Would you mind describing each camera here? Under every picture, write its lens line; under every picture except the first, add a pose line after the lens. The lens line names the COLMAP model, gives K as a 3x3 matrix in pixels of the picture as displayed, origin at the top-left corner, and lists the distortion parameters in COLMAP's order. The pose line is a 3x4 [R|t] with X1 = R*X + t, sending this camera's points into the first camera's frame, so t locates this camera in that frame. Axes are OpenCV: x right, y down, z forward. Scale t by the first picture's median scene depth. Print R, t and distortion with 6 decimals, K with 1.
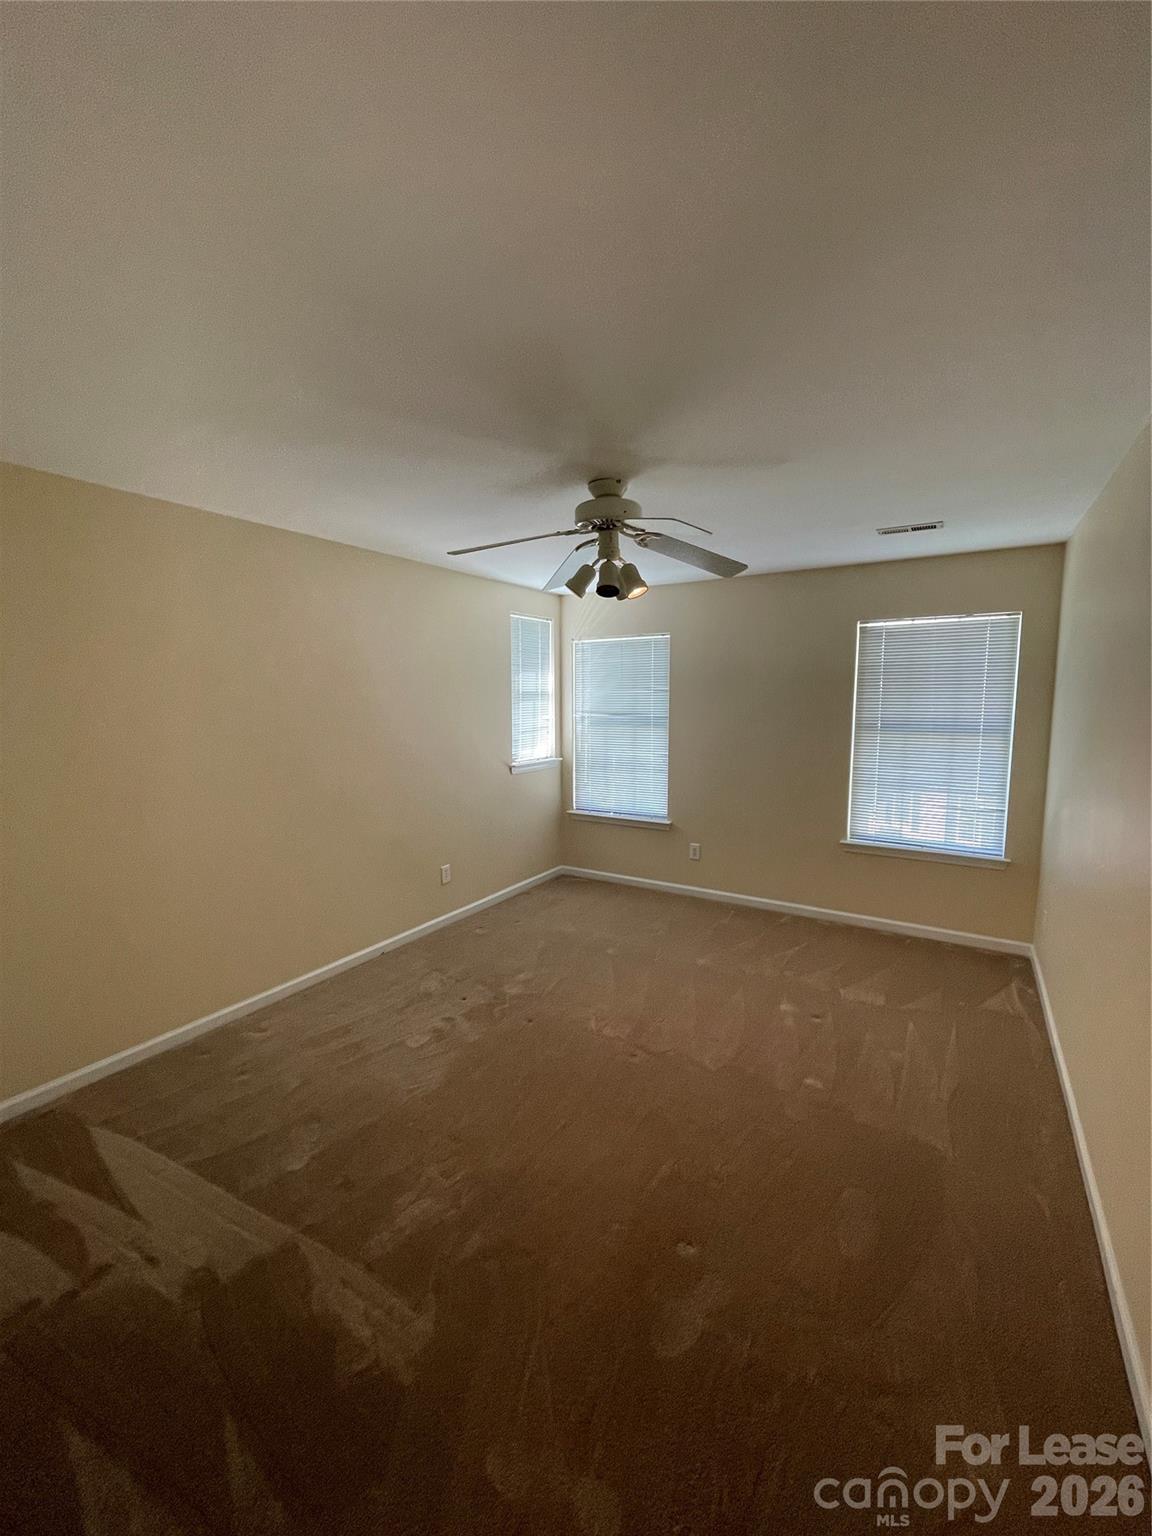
lens RADIAL K [[623.7, 0, 578.2], [0, 623.7, 765.4], [0, 0, 1]] dist [-0.001486, -0.001161]
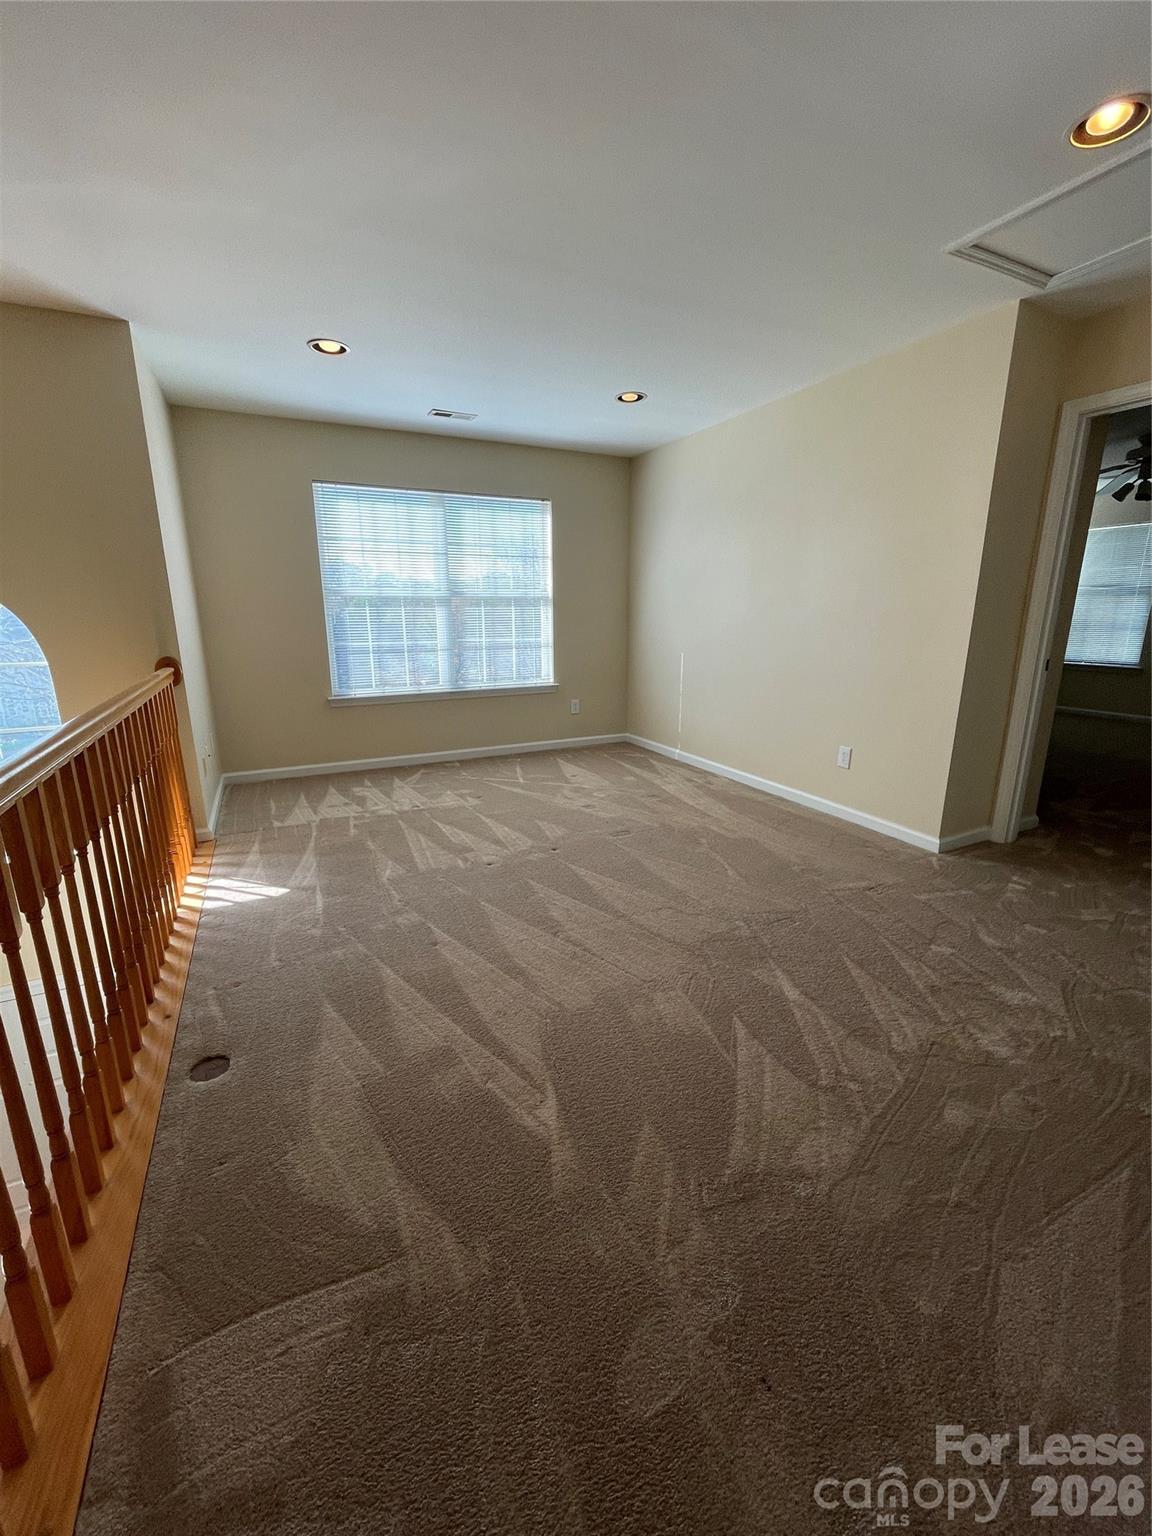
lens RADIAL K [[623.7, 0, 570.4], [0, 623.7, 765.7], [0, 0, 1]] dist [-0.001486, -0.001161]
pose [[0.843602, 0.124565, -0.522321, -0.321297], [-0.054397, 0.987542, 0.147657, 0.334859], [0.534207, -0.096151, 0.839868, -1.560971]]
